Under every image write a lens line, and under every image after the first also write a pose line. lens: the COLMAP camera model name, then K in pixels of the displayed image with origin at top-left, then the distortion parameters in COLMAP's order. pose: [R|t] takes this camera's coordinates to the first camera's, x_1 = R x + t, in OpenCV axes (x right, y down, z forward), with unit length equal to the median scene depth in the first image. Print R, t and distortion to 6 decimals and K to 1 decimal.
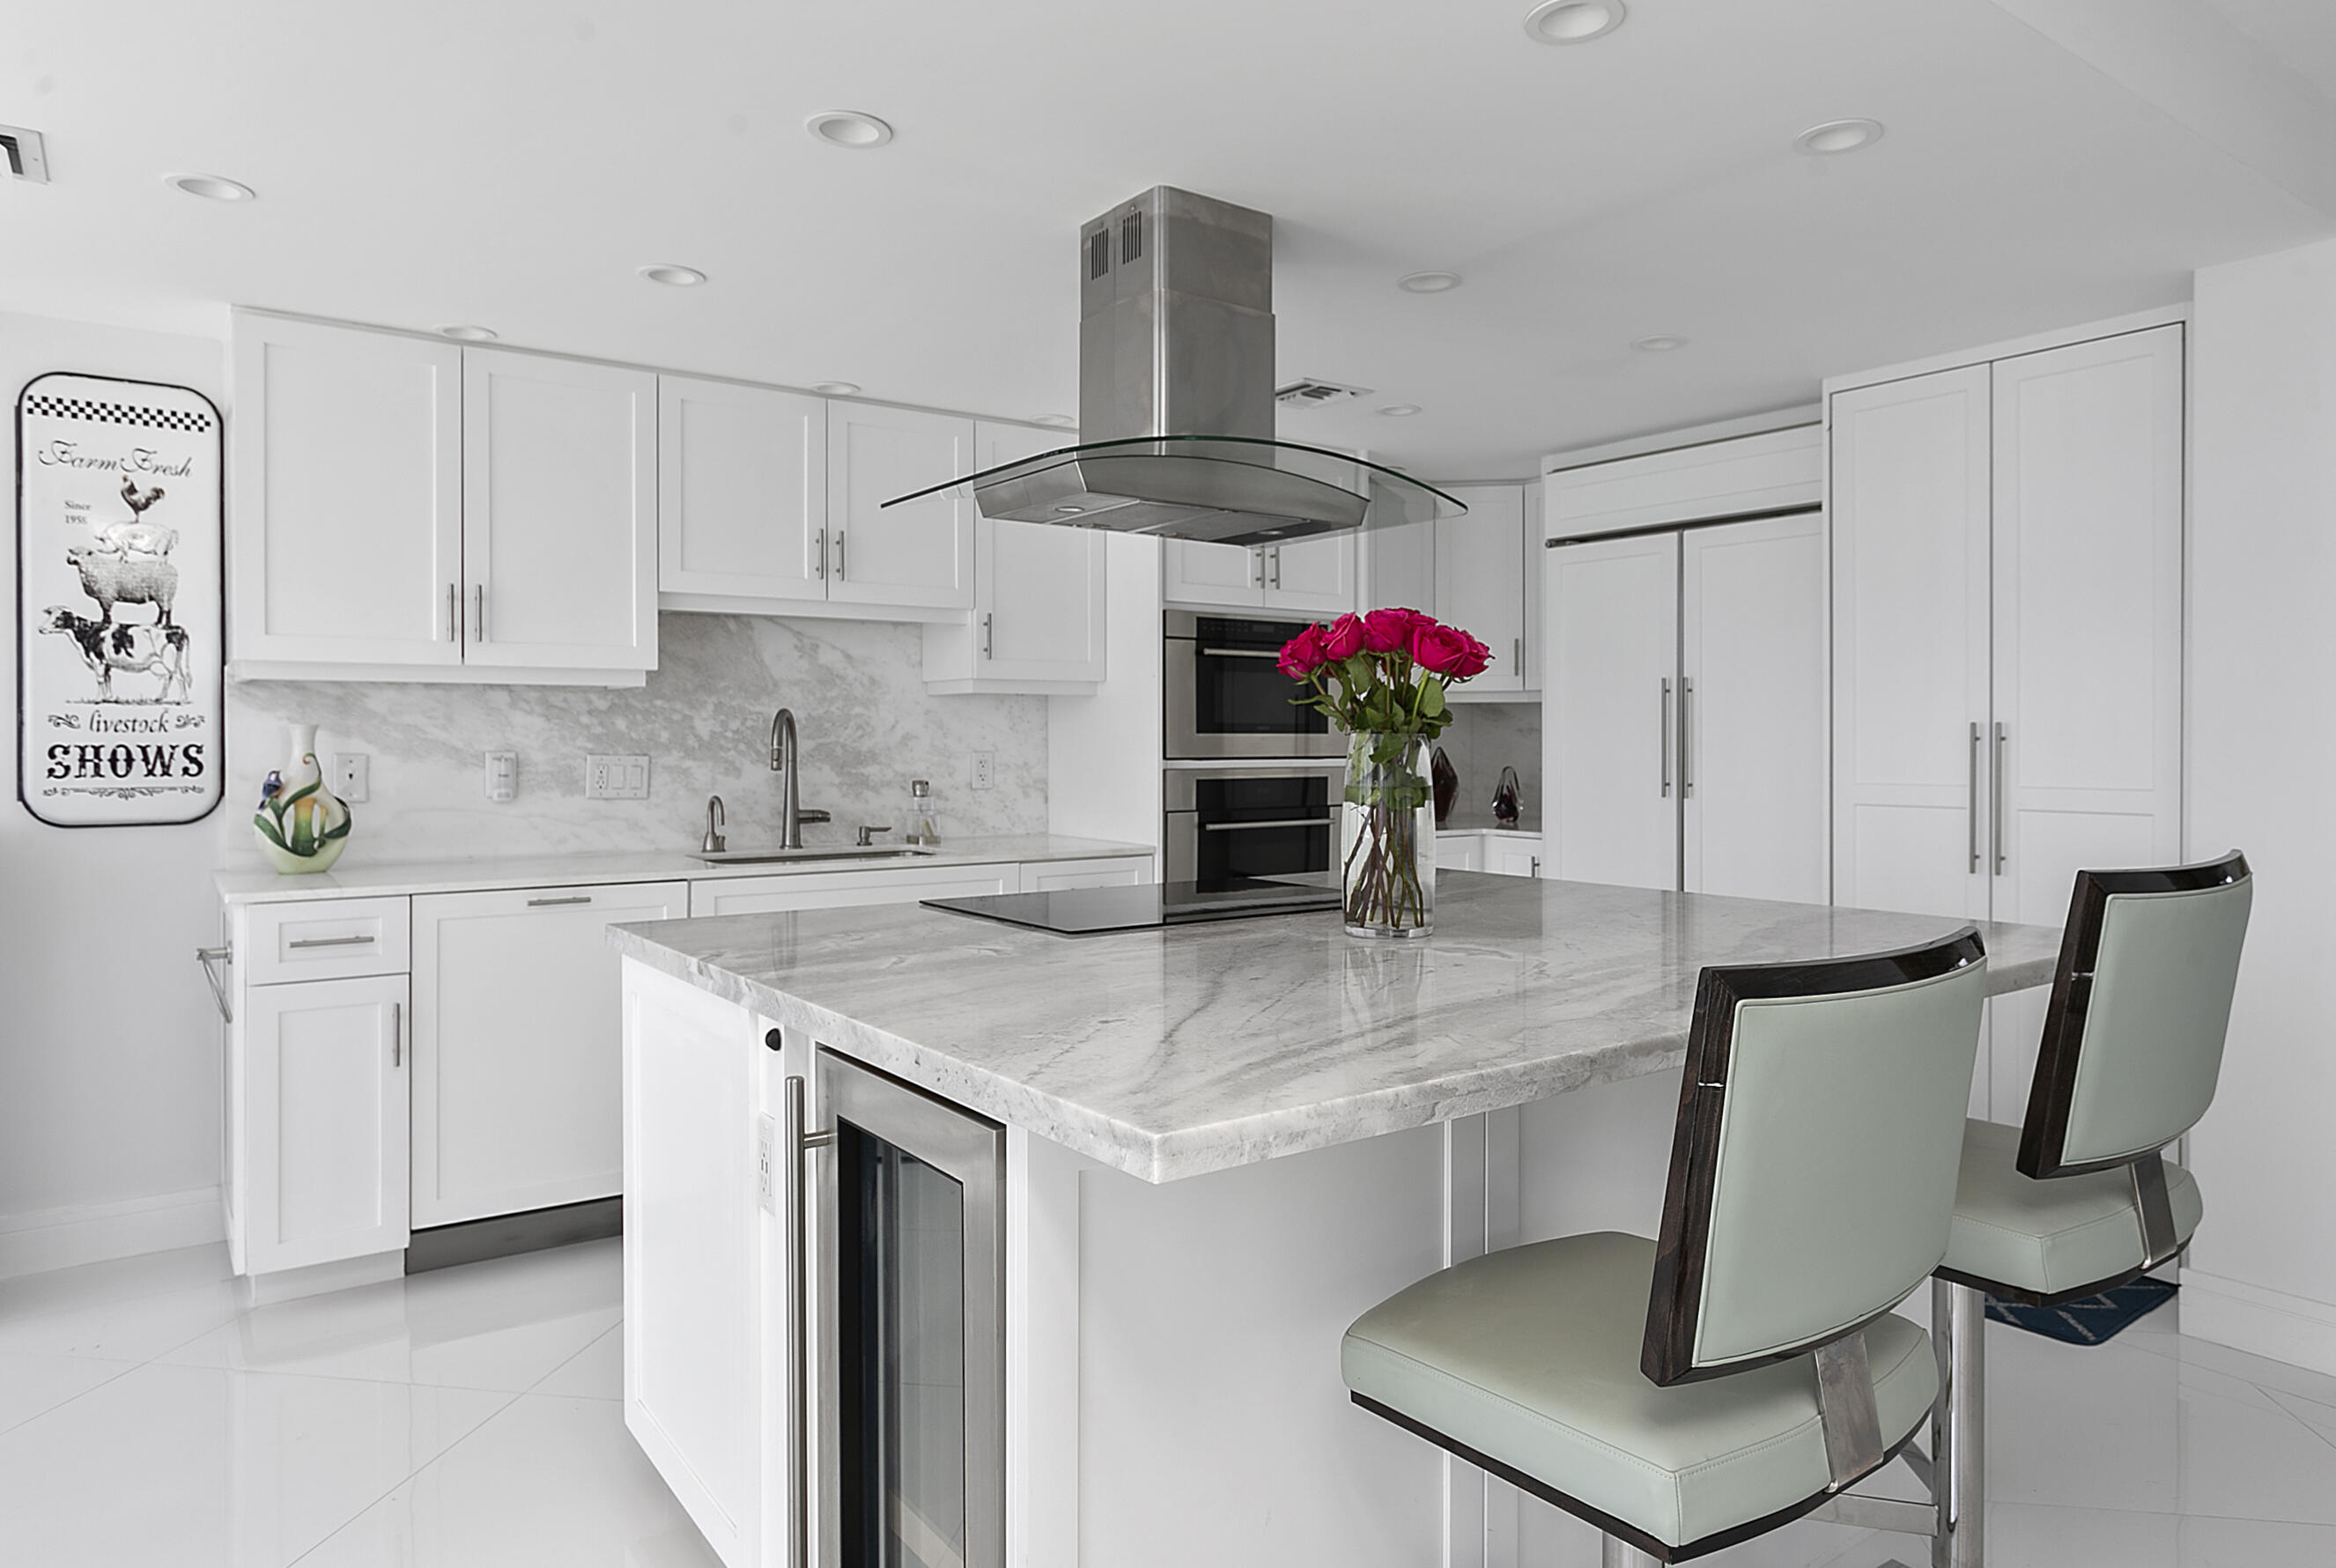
lens RADIAL K [[1450.0, 0, 1195.4], [0, 1450.0, 752.8], [0, 0, 1]] dist [-0.009999, 0.002550]
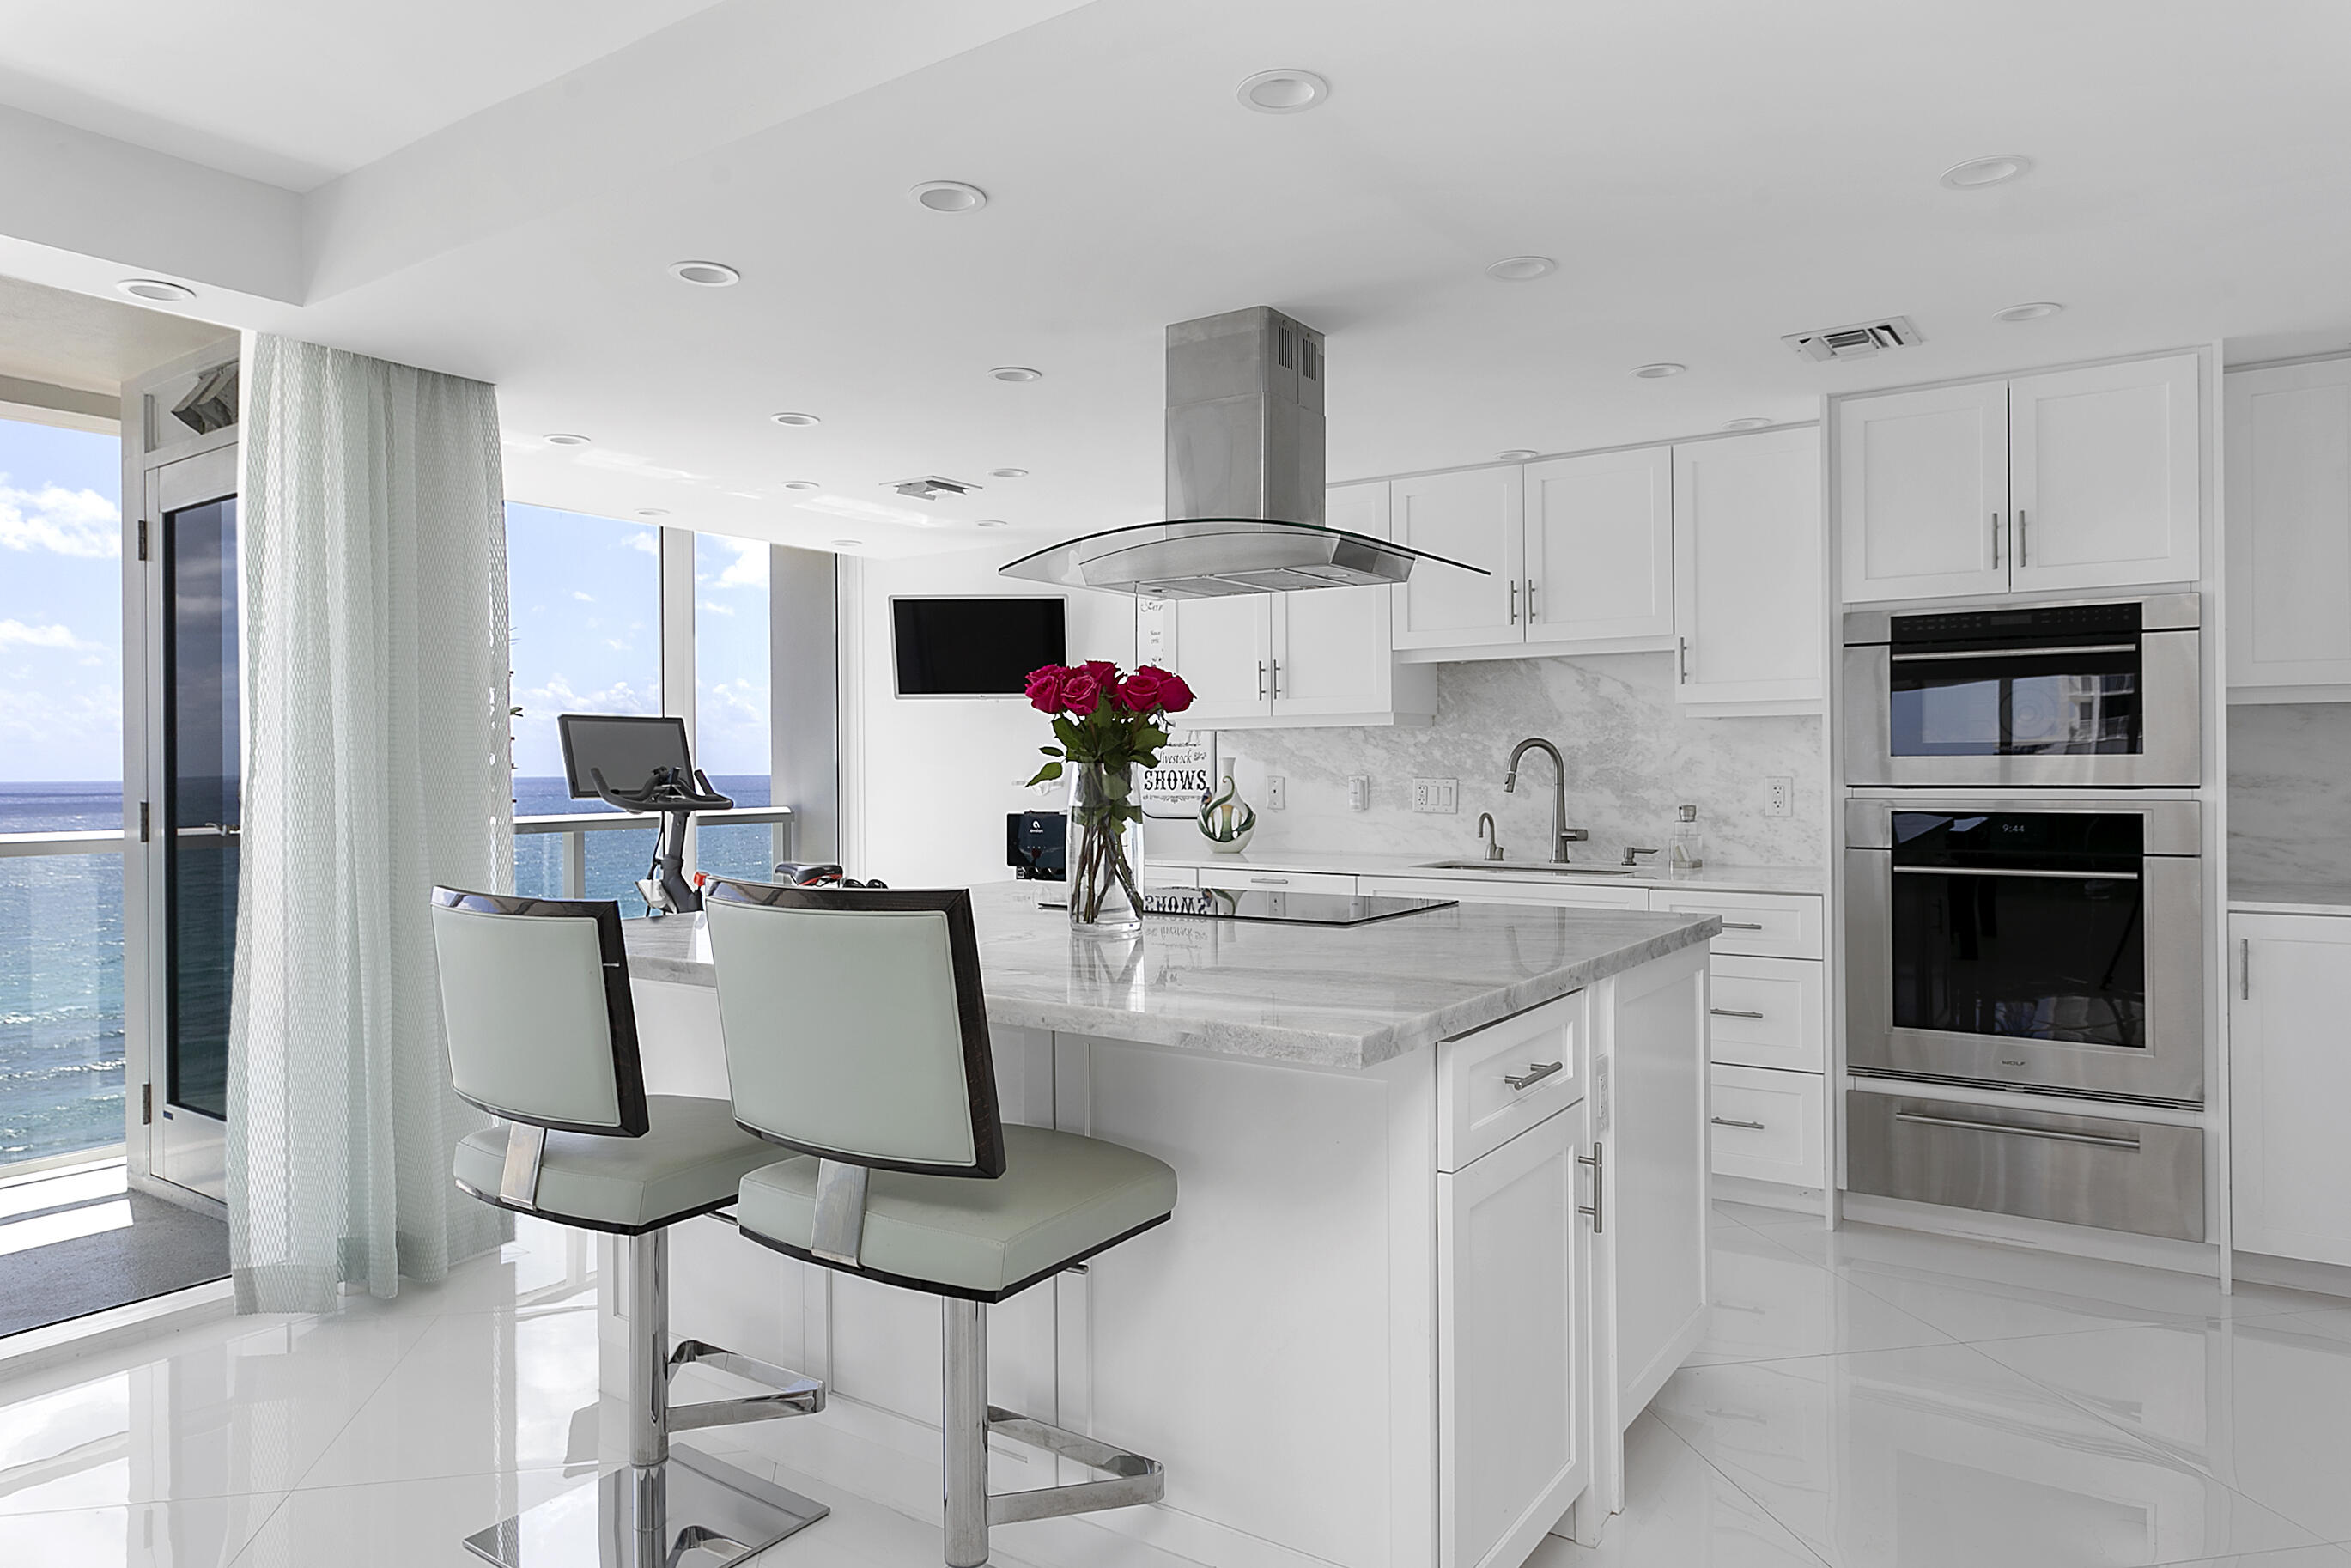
lens RADIAL K [[1481.3, 0, 1195.8], [0, 1481.3, 768.4], [0, 0, 1]] dist [0.037460, 0.001848]
pose [[0.330961, -0.001372, -0.943644, 0.871567], [-0.003983, 0.999988, -0.002850, -0.002901], [0.943636, 0.004702, 0.330951, 0.432857]]
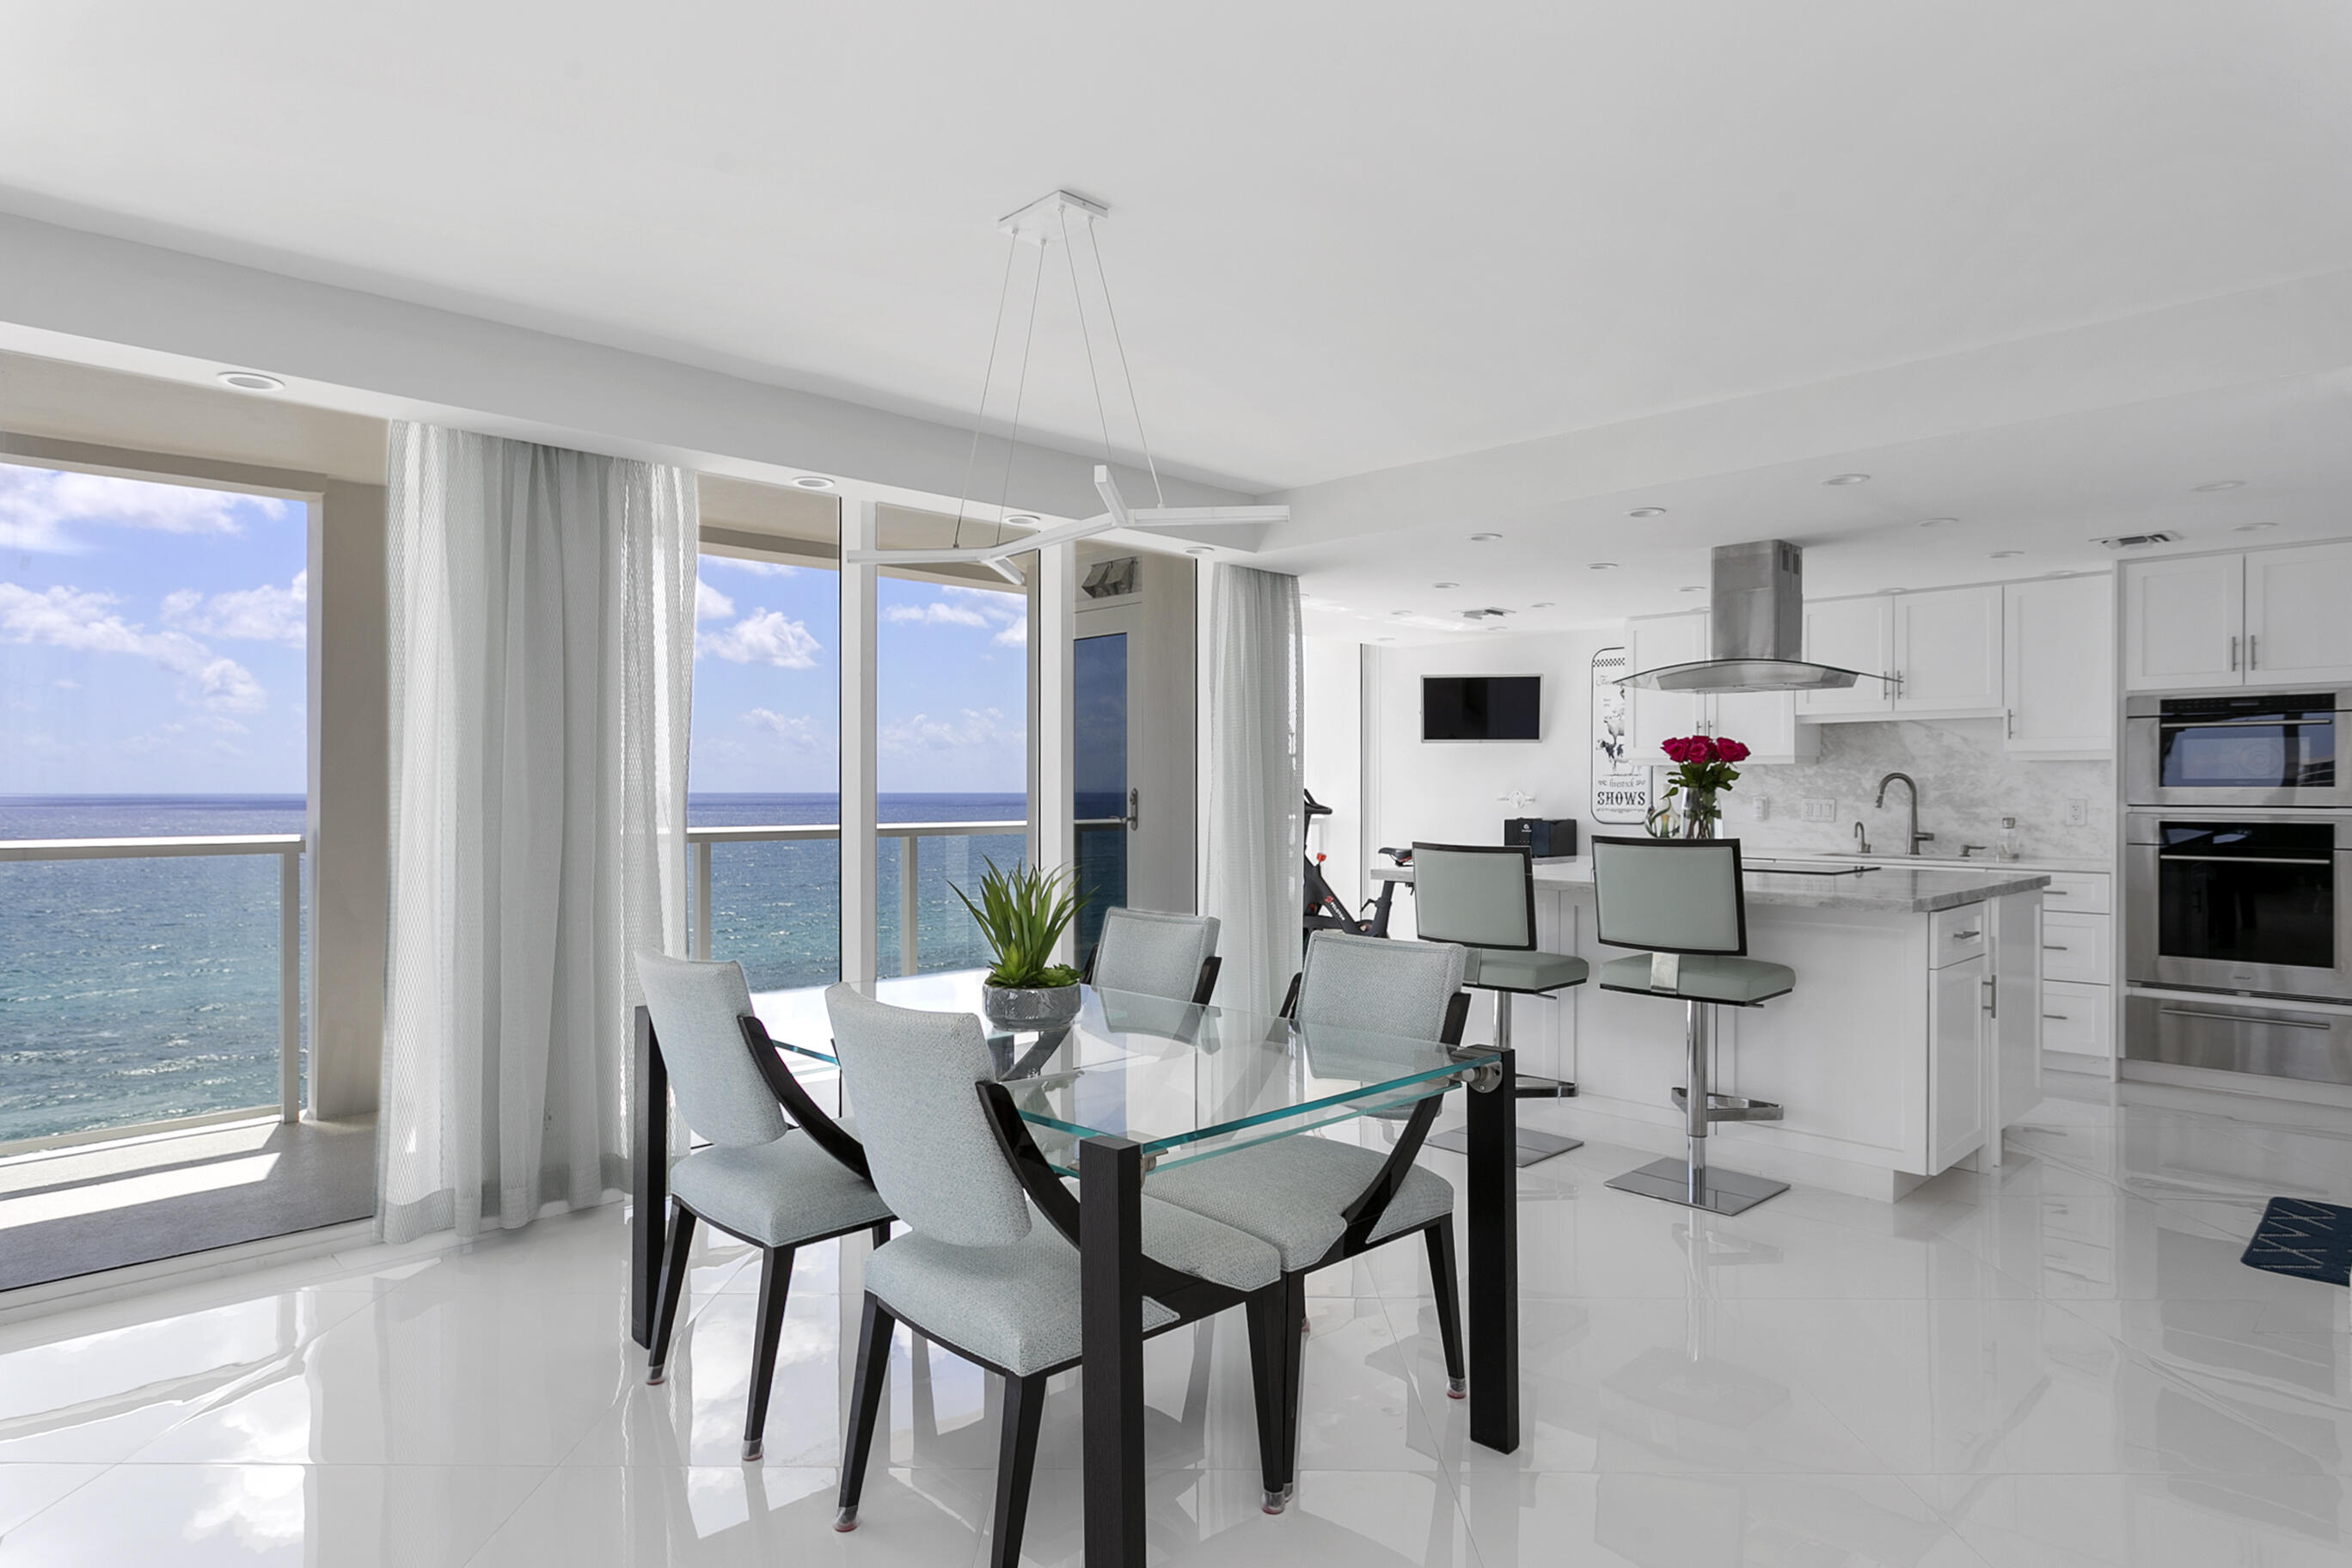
lens RADIAL K [[1341.3, 0, 1215.2], [0, 1341.3, 794.6], [0, 0, 1]] dist [0.043952, 0.000708]
pose [[0.165682, 0.004444, -0.986169, 1.413704], [-0.012715, 0.999916, 0.002370, 0.002534], [0.986097, 0.012147, 0.165725, -0.088115]]
